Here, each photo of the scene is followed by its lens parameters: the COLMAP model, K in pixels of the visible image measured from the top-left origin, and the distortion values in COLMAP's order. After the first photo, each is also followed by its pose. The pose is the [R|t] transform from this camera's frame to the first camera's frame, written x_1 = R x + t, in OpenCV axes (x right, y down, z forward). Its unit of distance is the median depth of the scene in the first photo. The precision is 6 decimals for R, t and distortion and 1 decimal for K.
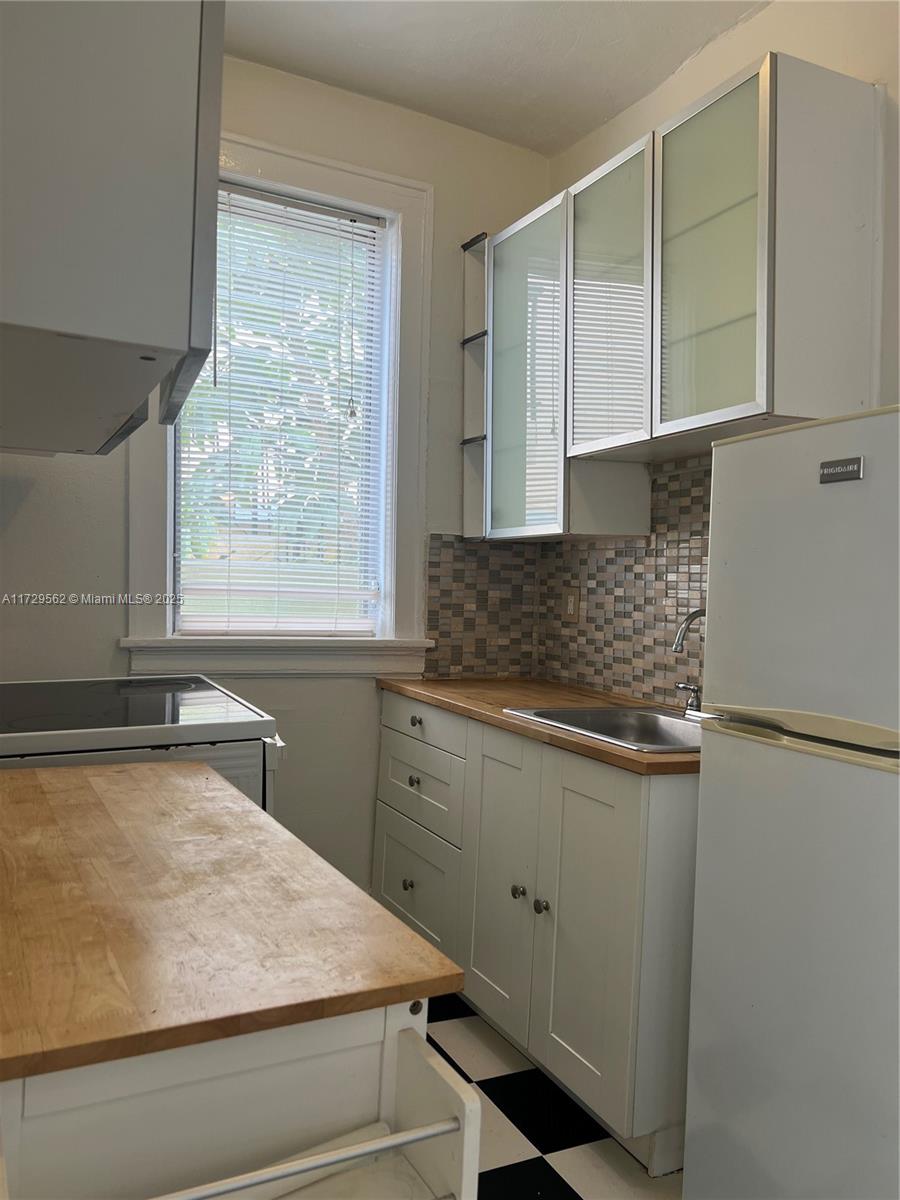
lens RADIAL K [[903.0, 0, 456.2], [0, 903.0, 595.7], [0, 0, 1]] dist [0.044452, -0.044414]
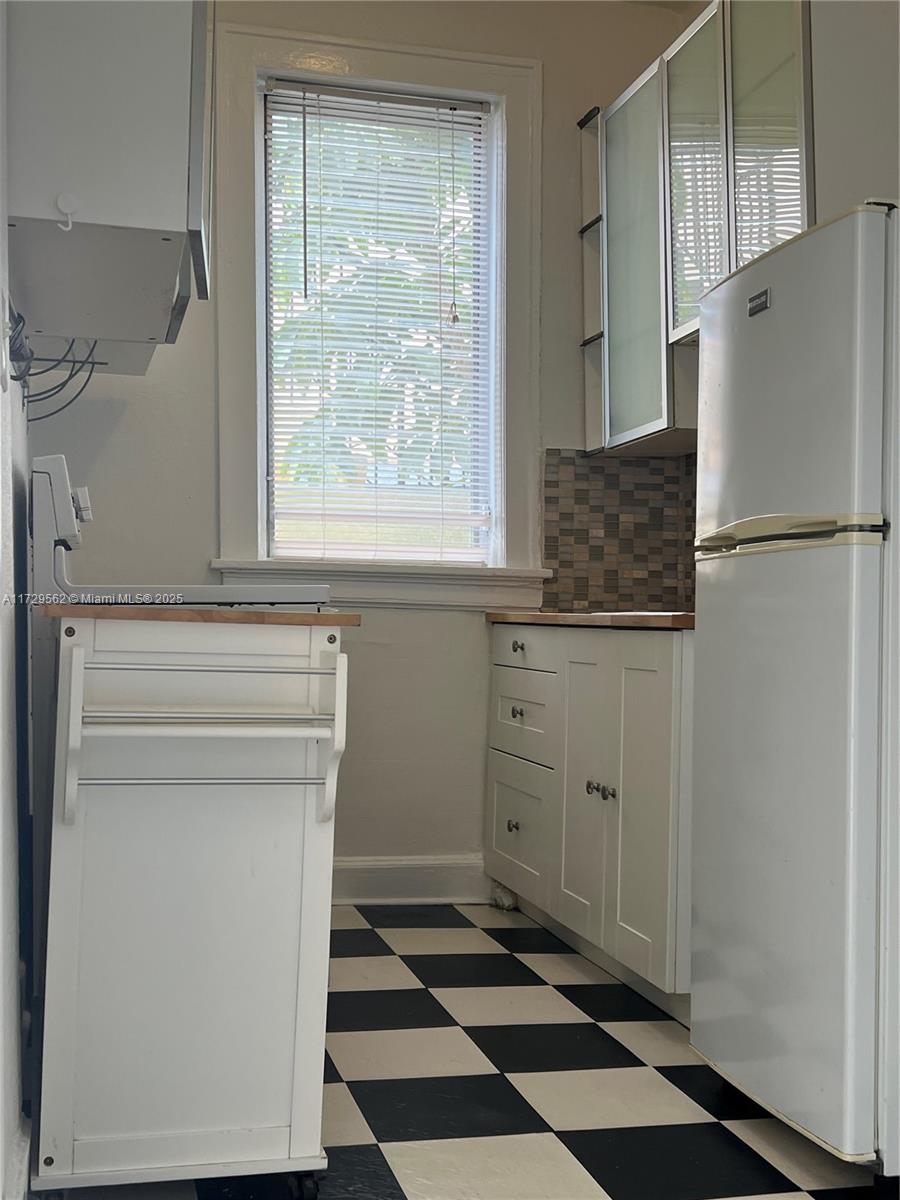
lens RADIAL K [[1396.1, 0, 449.5], [0, 1396.1, 600.6], [0, 0, 1]] dist [0.002997, 0.000000]
pose [[0.974005, -0.023178, -0.225337, 0.183029], [0.015753, 0.999274, -0.034693, 0.124981], [0.225978, 0.030241, 0.973663, -0.339955]]
